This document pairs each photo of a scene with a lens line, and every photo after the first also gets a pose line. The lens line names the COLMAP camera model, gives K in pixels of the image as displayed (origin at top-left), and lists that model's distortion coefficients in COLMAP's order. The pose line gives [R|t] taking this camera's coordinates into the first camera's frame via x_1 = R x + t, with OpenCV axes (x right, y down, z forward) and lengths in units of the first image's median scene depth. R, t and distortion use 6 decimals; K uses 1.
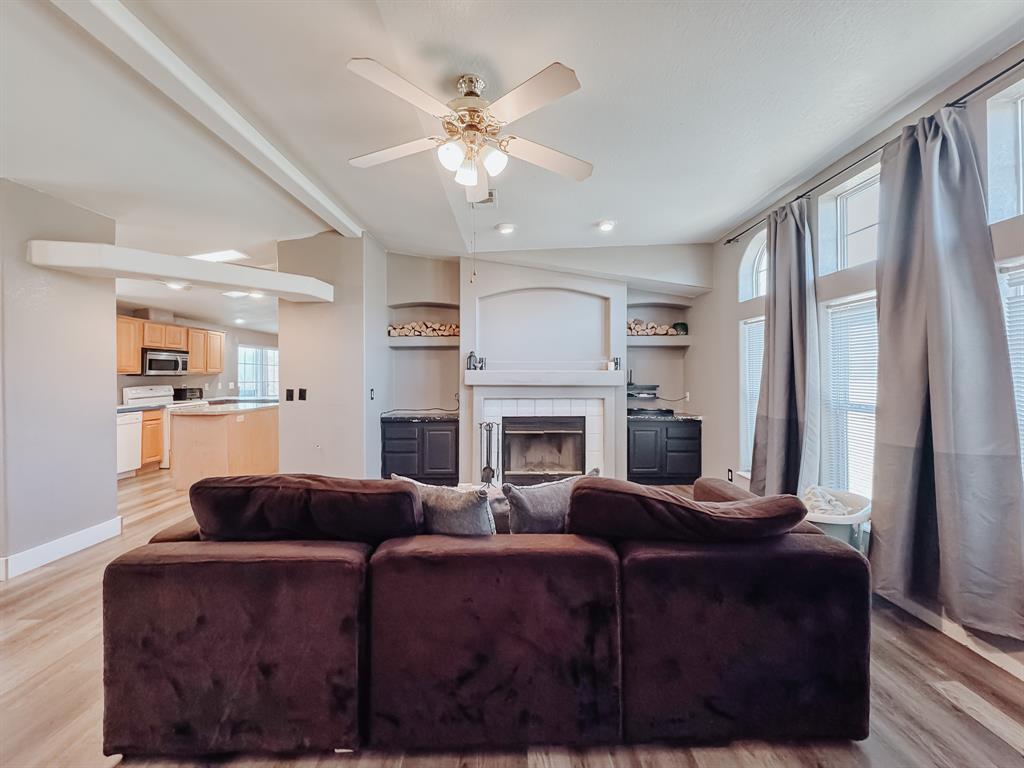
lens RADIAL K [[422.9, 0, 520.6], [0, 422.9, 376.8], [0, 0, 1]] dist [-0.001742, 0.000519]
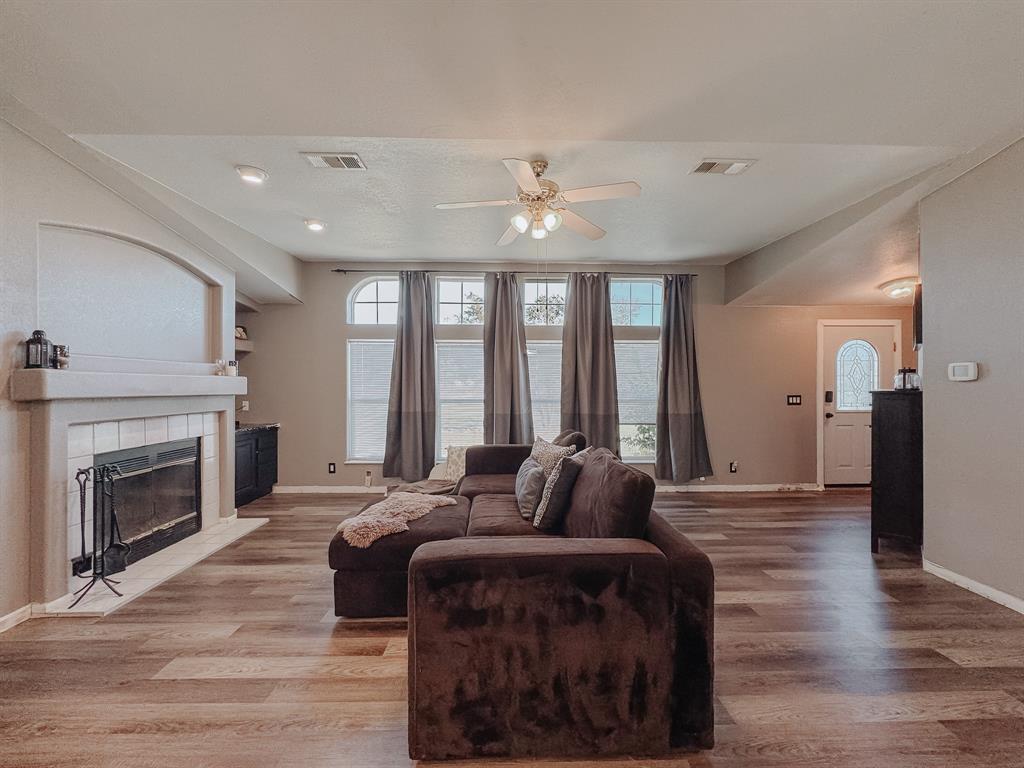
lens RADIAL K [[422.9, 0, 508.4], [0, 422.9, 392.0], [0, 0, 1]] dist [-0.001742, 0.000519]
pose [[-0.034375, -0.010941, 0.999349, -0.602967], [0.004790, 0.999927, 0.011112, 0.008453], [-0.999398, 0.005168, -0.034320, 0.460482]]
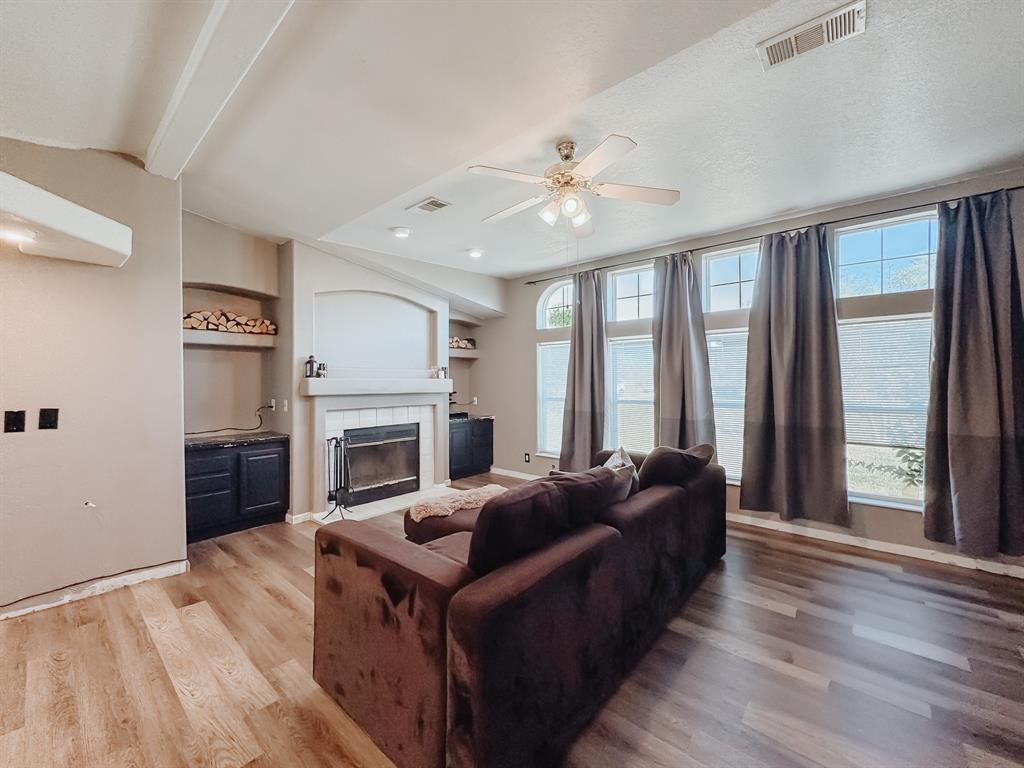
lens RADIAL K [[422.9, 0, 511.4], [0, 422.9, 389.7], [0, 0, 1]] dist [-0.001742, 0.000519]
pose [[0.654483, -0.015264, 0.755923, -0.477583], [0.006238, 0.999871, 0.014789, -0.001633], [-0.756051, -0.004964, 0.654494, 0.133855]]
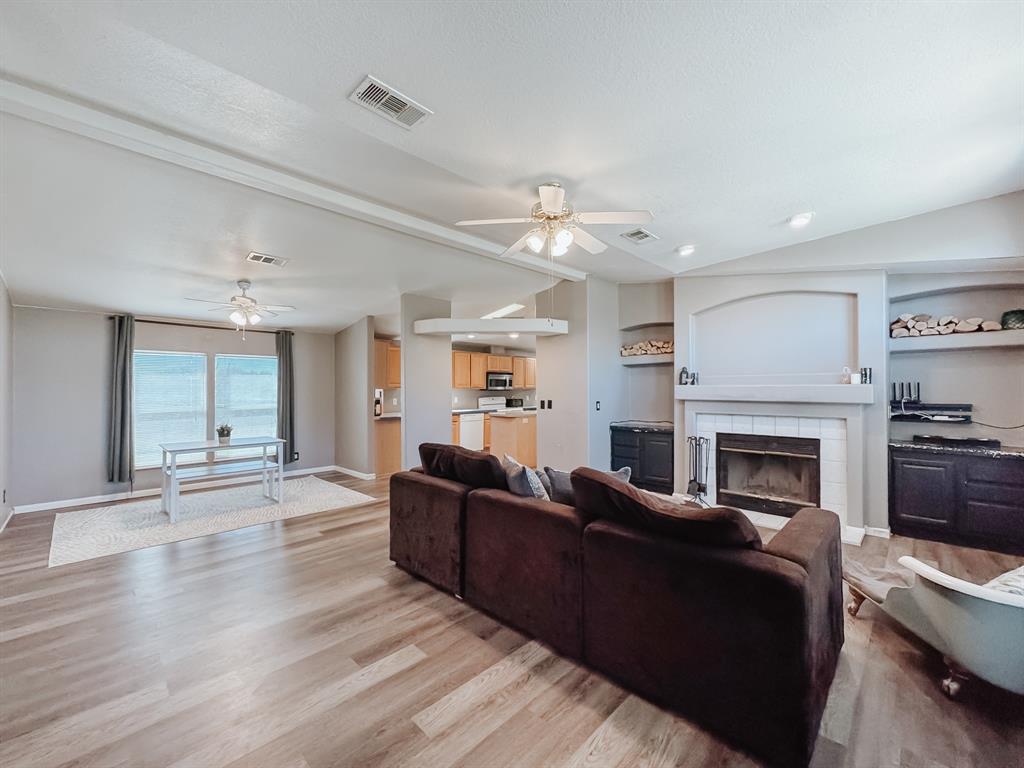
lens RADIAL K [[422.9, 0, 502.4], [0, 422.9, 392.5], [0, 0, 1]] dist [-0.001742, 0.000519]
pose [[0.694642, 0.003944, -0.719345, 0.309104], [-0.000870, 0.999989, 0.004643, -0.002197], [0.719355, -0.002599, 0.694638, -0.039466]]
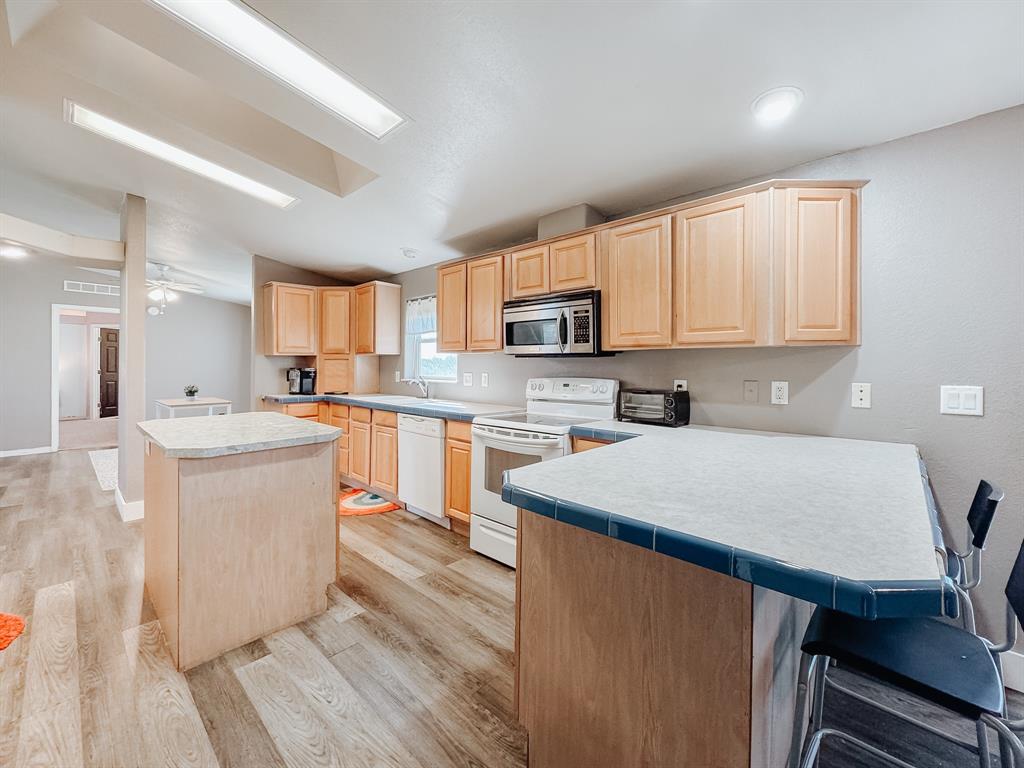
lens RADIAL K [[422.9, 0, 499.7], [0, 422.9, 366.6], [0, 0, 1]] dist [-0.001742, 0.000519]
pose [[-0.694847, 0.001088, -0.719156, -0.613981], [-0.007374, 0.999936, 0.008638, 0.006831], [0.719120, 0.011305, -0.694794, 1.634097]]
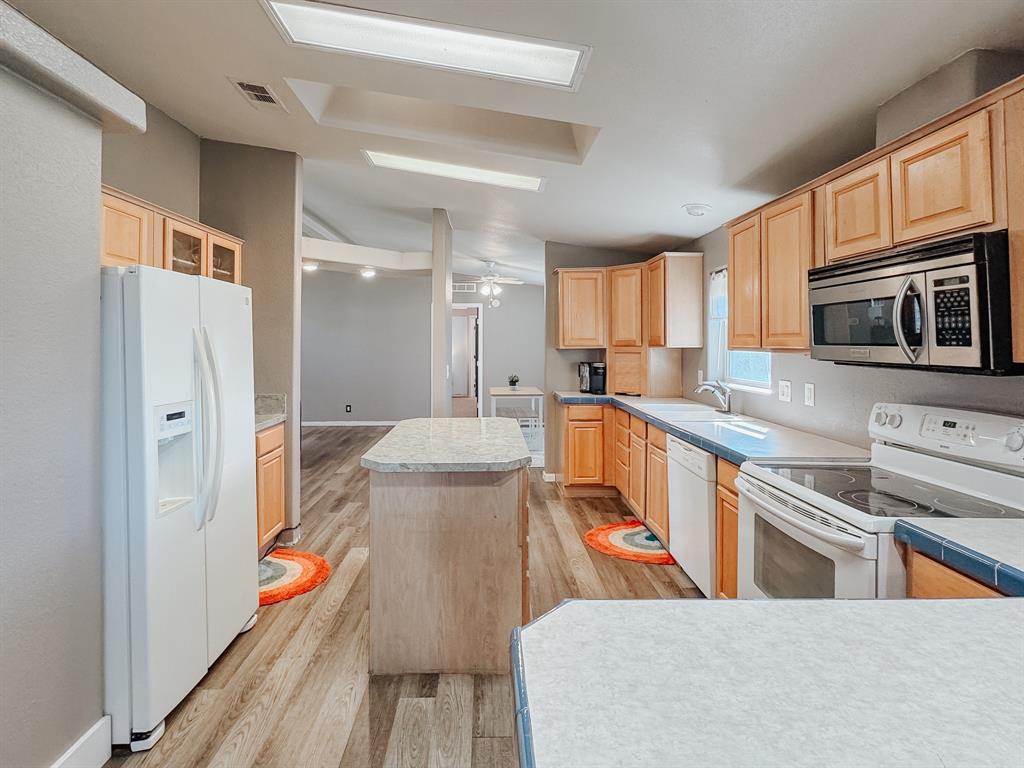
lens RADIAL K [[506.5, 0, 486.3], [0, 506.5, 339.4], [0, 0, 1]] dist [-0.004661, -0.000694]
pose [[-0.999986, 0.004261, -0.003281, -0.784691], [0.004270, 0.999987, -0.002697, -0.023082], [0.003269, -0.002711, -0.999991, 1.641275]]
